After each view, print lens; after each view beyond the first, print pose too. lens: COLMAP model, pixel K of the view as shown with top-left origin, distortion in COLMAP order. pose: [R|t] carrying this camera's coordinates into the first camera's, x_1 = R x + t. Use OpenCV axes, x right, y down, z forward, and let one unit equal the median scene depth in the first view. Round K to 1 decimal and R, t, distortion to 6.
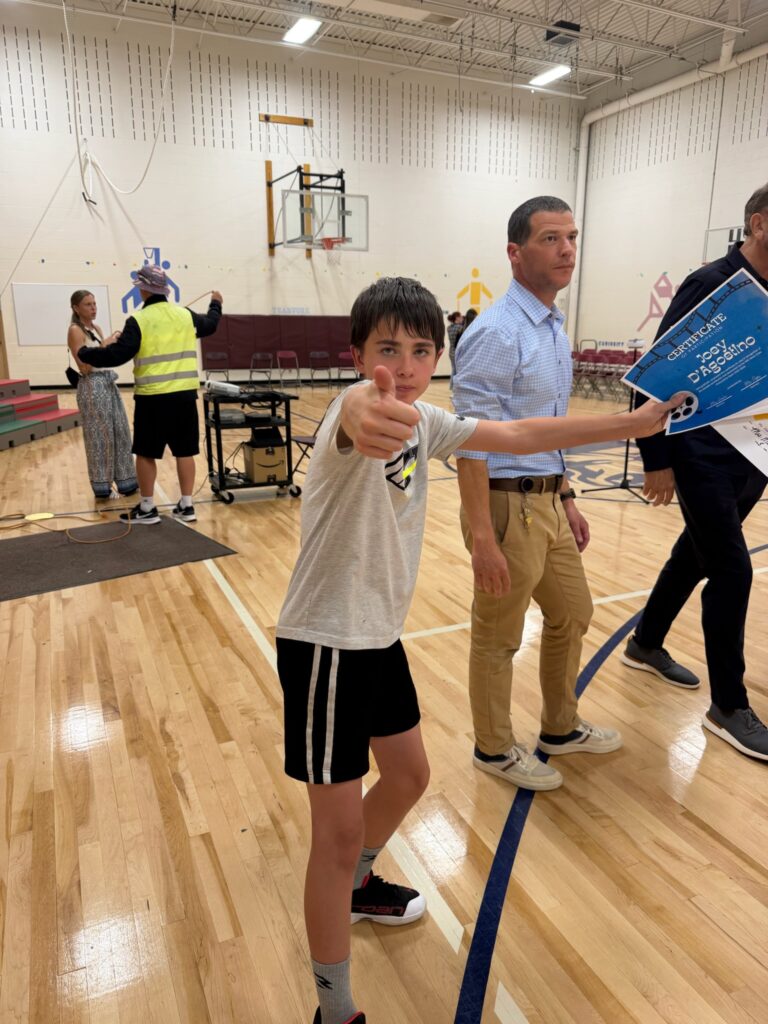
lens RADIAL K [[722.8, 0, 386.8], [0, 722.8, 517.1], [0, 0, 1]] dist [-0.006239, -0.004302]
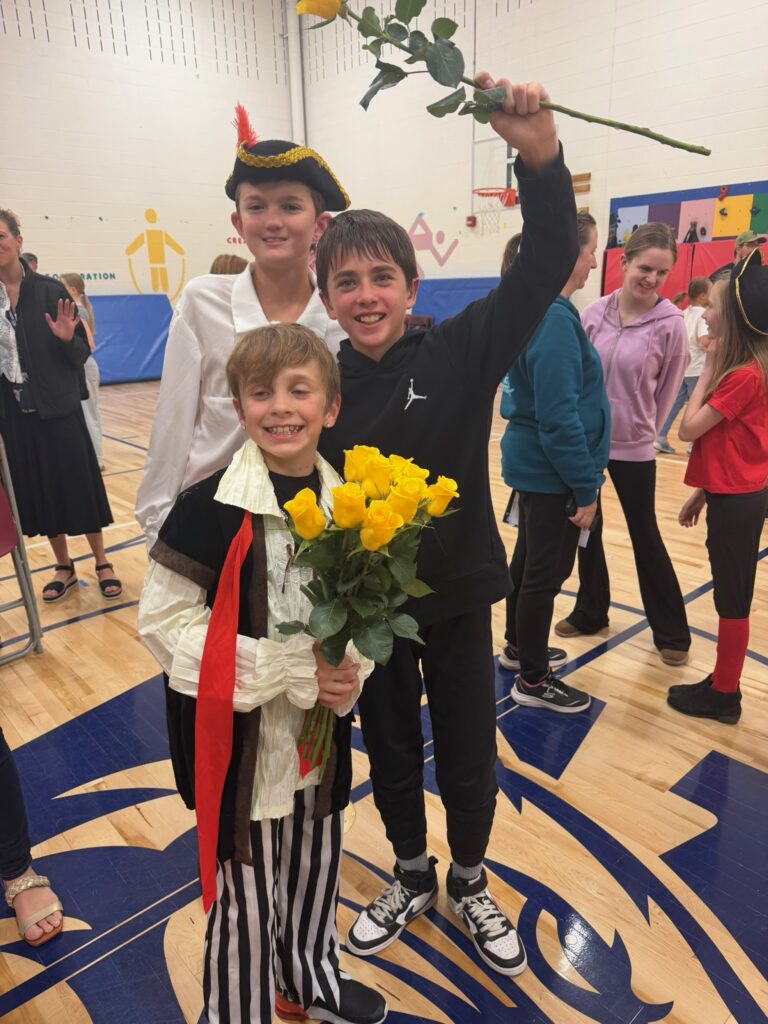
lens RADIAL K [[722.8, 0, 385.7], [0, 722.8, 508.9], [0, 0, 1]] dist [-0.006239, -0.004302]
pose [[0.955302, -0.110100, 0.274365, 0.117579], [0.100395, 0.993730, 0.049213, -0.081777], [-0.278063, -0.019468, 0.960366, 0.299880]]
